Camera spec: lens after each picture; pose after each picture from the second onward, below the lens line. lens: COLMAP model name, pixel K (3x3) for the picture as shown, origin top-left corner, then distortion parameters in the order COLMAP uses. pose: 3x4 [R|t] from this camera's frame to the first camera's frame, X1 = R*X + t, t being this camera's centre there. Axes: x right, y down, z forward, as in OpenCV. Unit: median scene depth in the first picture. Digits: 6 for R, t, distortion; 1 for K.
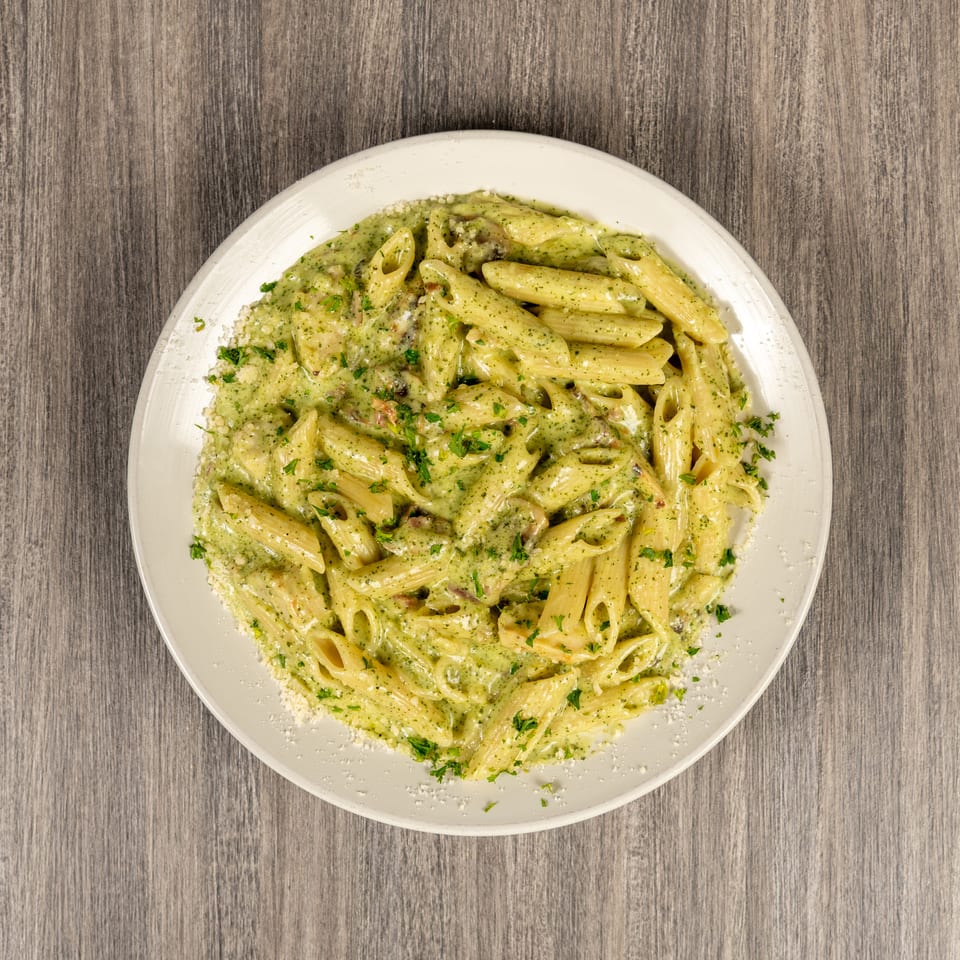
lens RADIAL K [[2091.2, 0, 479.0], [0, 2091.2, 483.0], [0, 0, 1]] dist [-0.003659, 0.000000]
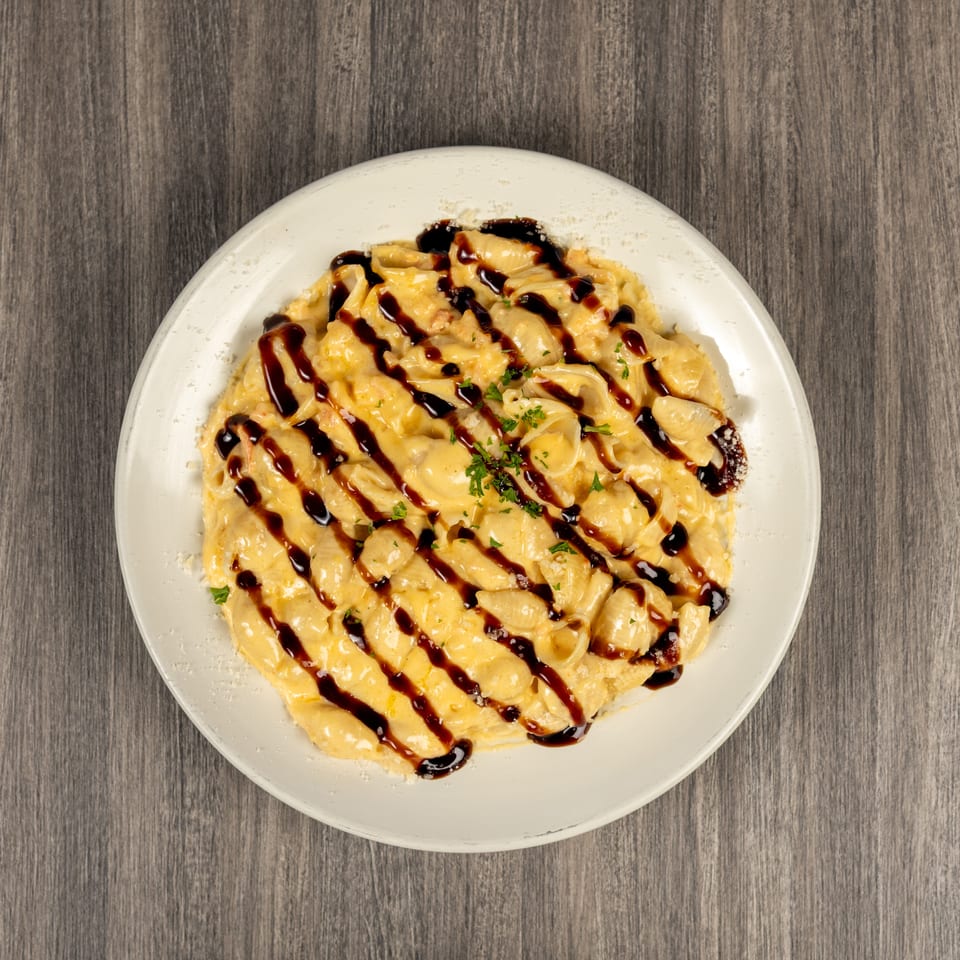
lens RADIAL K [[2091.2, 0, 481.9], [0, 2091.2, 499.3], [0, 0, 1]] dist [-0.003659, 0.000000]
pose [[0.999972, 0.002948, 0.006913, 0.009647], [-0.002588, 0.998666, -0.051580, 0.139301], [-0.007055, 0.051560, 0.998645, 0.013947]]
